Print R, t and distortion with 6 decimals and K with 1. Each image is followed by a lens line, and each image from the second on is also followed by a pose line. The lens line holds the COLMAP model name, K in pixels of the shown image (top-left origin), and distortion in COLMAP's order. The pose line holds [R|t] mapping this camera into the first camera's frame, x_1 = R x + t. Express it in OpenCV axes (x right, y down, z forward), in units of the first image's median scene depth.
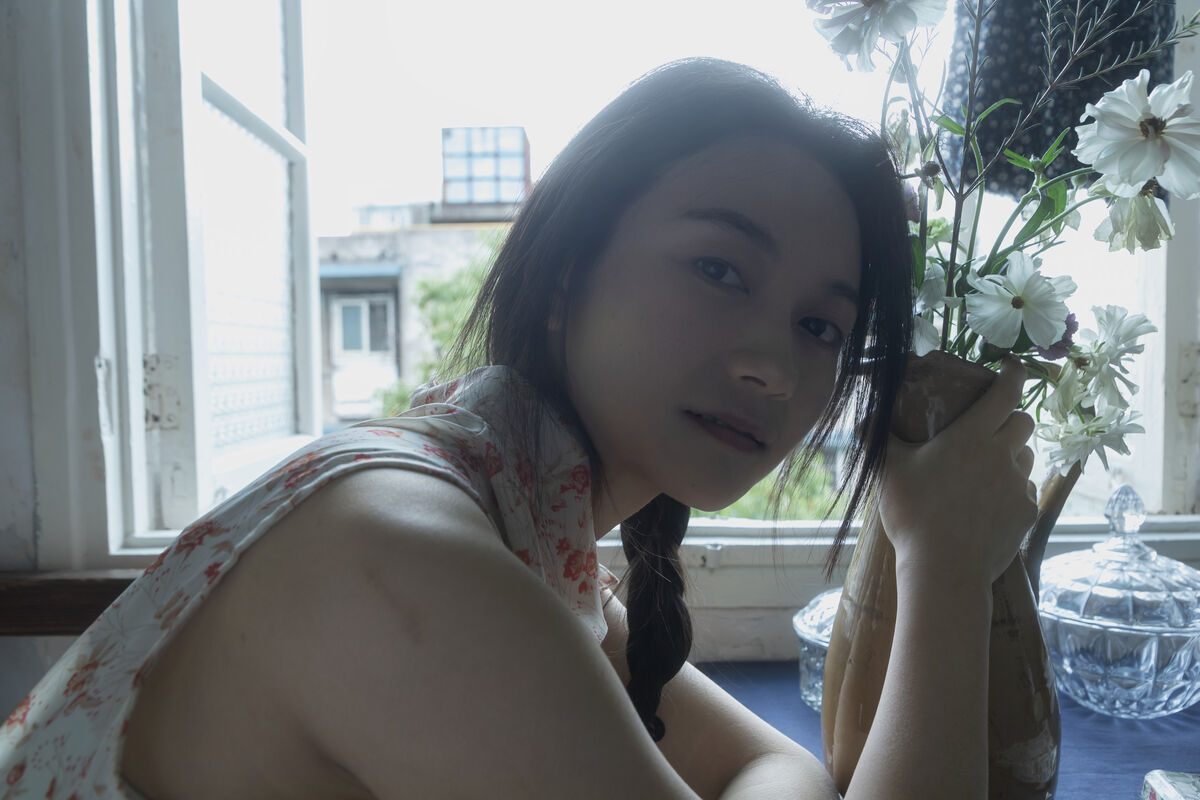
lens RADIAL K [[1067.4, 0, 601.9], [0, 1067.4, 399.7], [0, 0, 1]] dist [-0.088733, -0.004139]
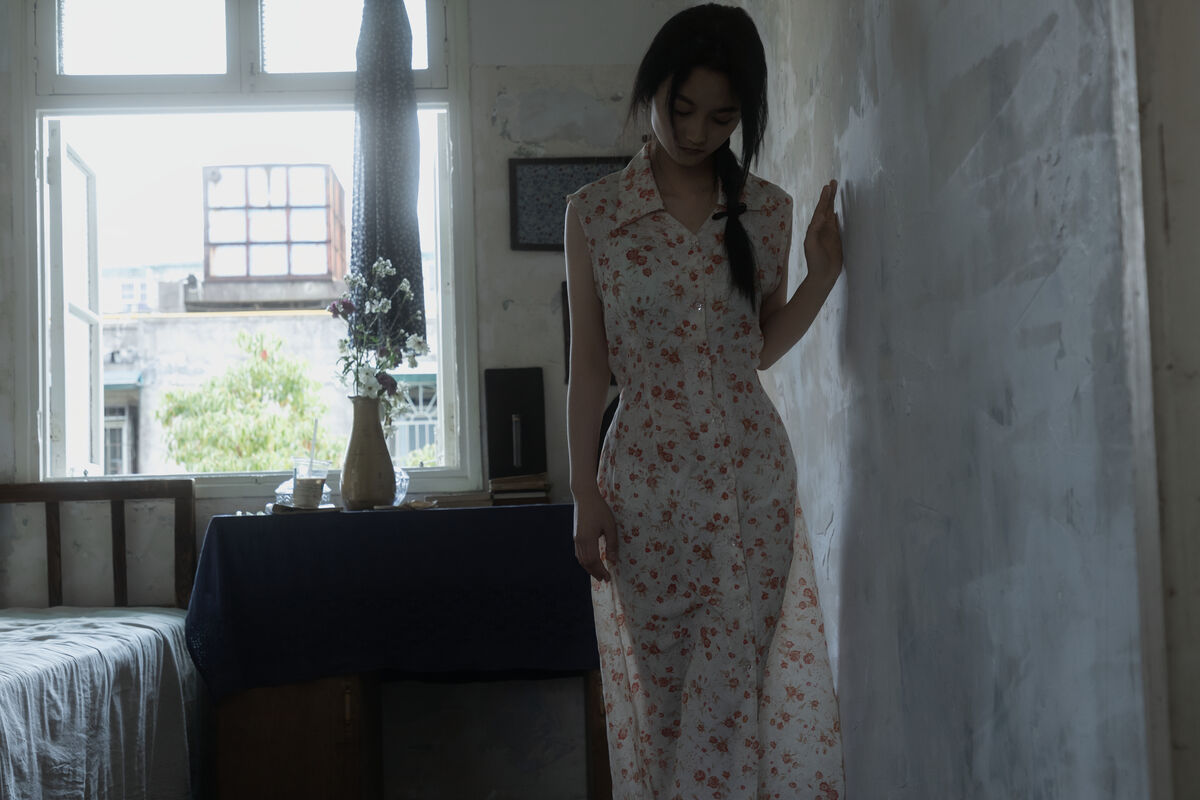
lens RADIAL K [[1778.6, 0, 599.0], [0, 1778.6, 399.5], [0, 0, 1]] dist [-0.151911, 0.000000]
pose [[0.997584, -0.006761, 0.069145, 0.077963], [0.014240, 0.994022, -0.108246, 0.051744], [-0.067999, 0.108969, 0.991717, -0.422934]]
